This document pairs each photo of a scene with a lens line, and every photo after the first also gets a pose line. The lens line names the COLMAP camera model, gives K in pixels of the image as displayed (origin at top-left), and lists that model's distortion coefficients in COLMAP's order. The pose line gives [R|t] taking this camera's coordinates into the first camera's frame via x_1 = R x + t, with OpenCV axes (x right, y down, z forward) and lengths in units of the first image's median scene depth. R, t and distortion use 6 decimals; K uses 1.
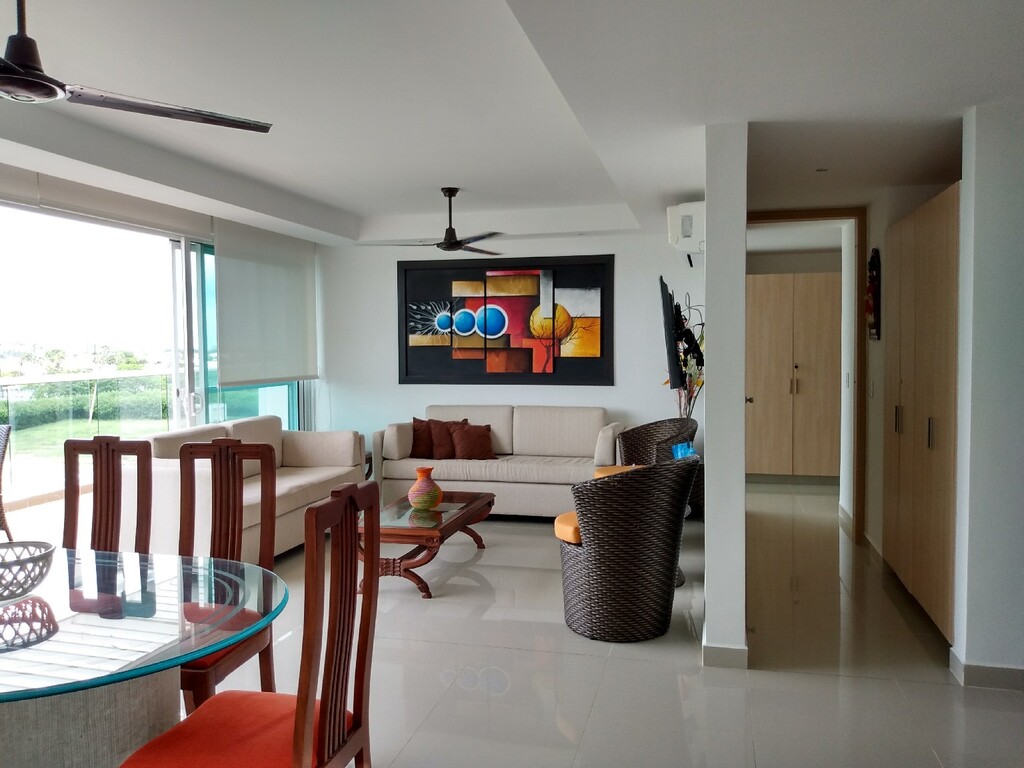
lens RADIAL K [[796.9, 0, 512.7], [0, 796.9, 379.7], [0, 0, 1]] dist [0.148472, -0.272037]
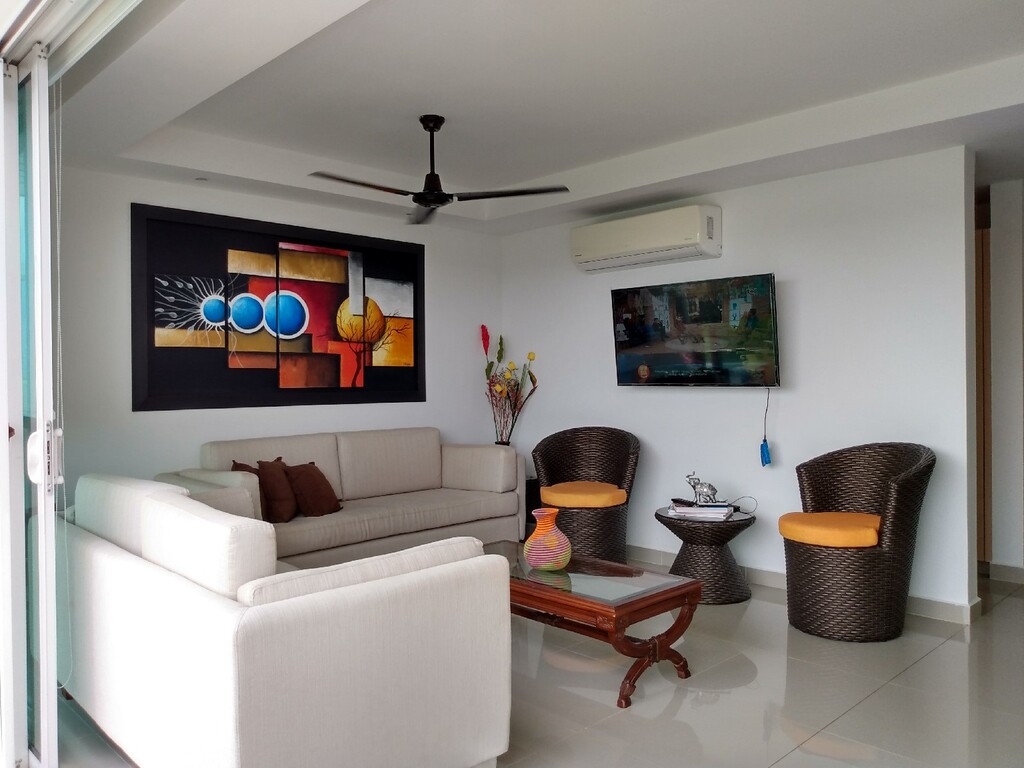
lens RADIAL K [[796.9, 0, 512.7], [0, 796.9, 379.7], [0, 0, 1]] dist [0.148472, -0.272037]
pose [[0.525282, -0.001242, 0.850927, -0.522732], [0.042853, 0.998769, -0.024995, 0.009541], [-0.849848, 0.049595, 0.524689, 0.470393]]
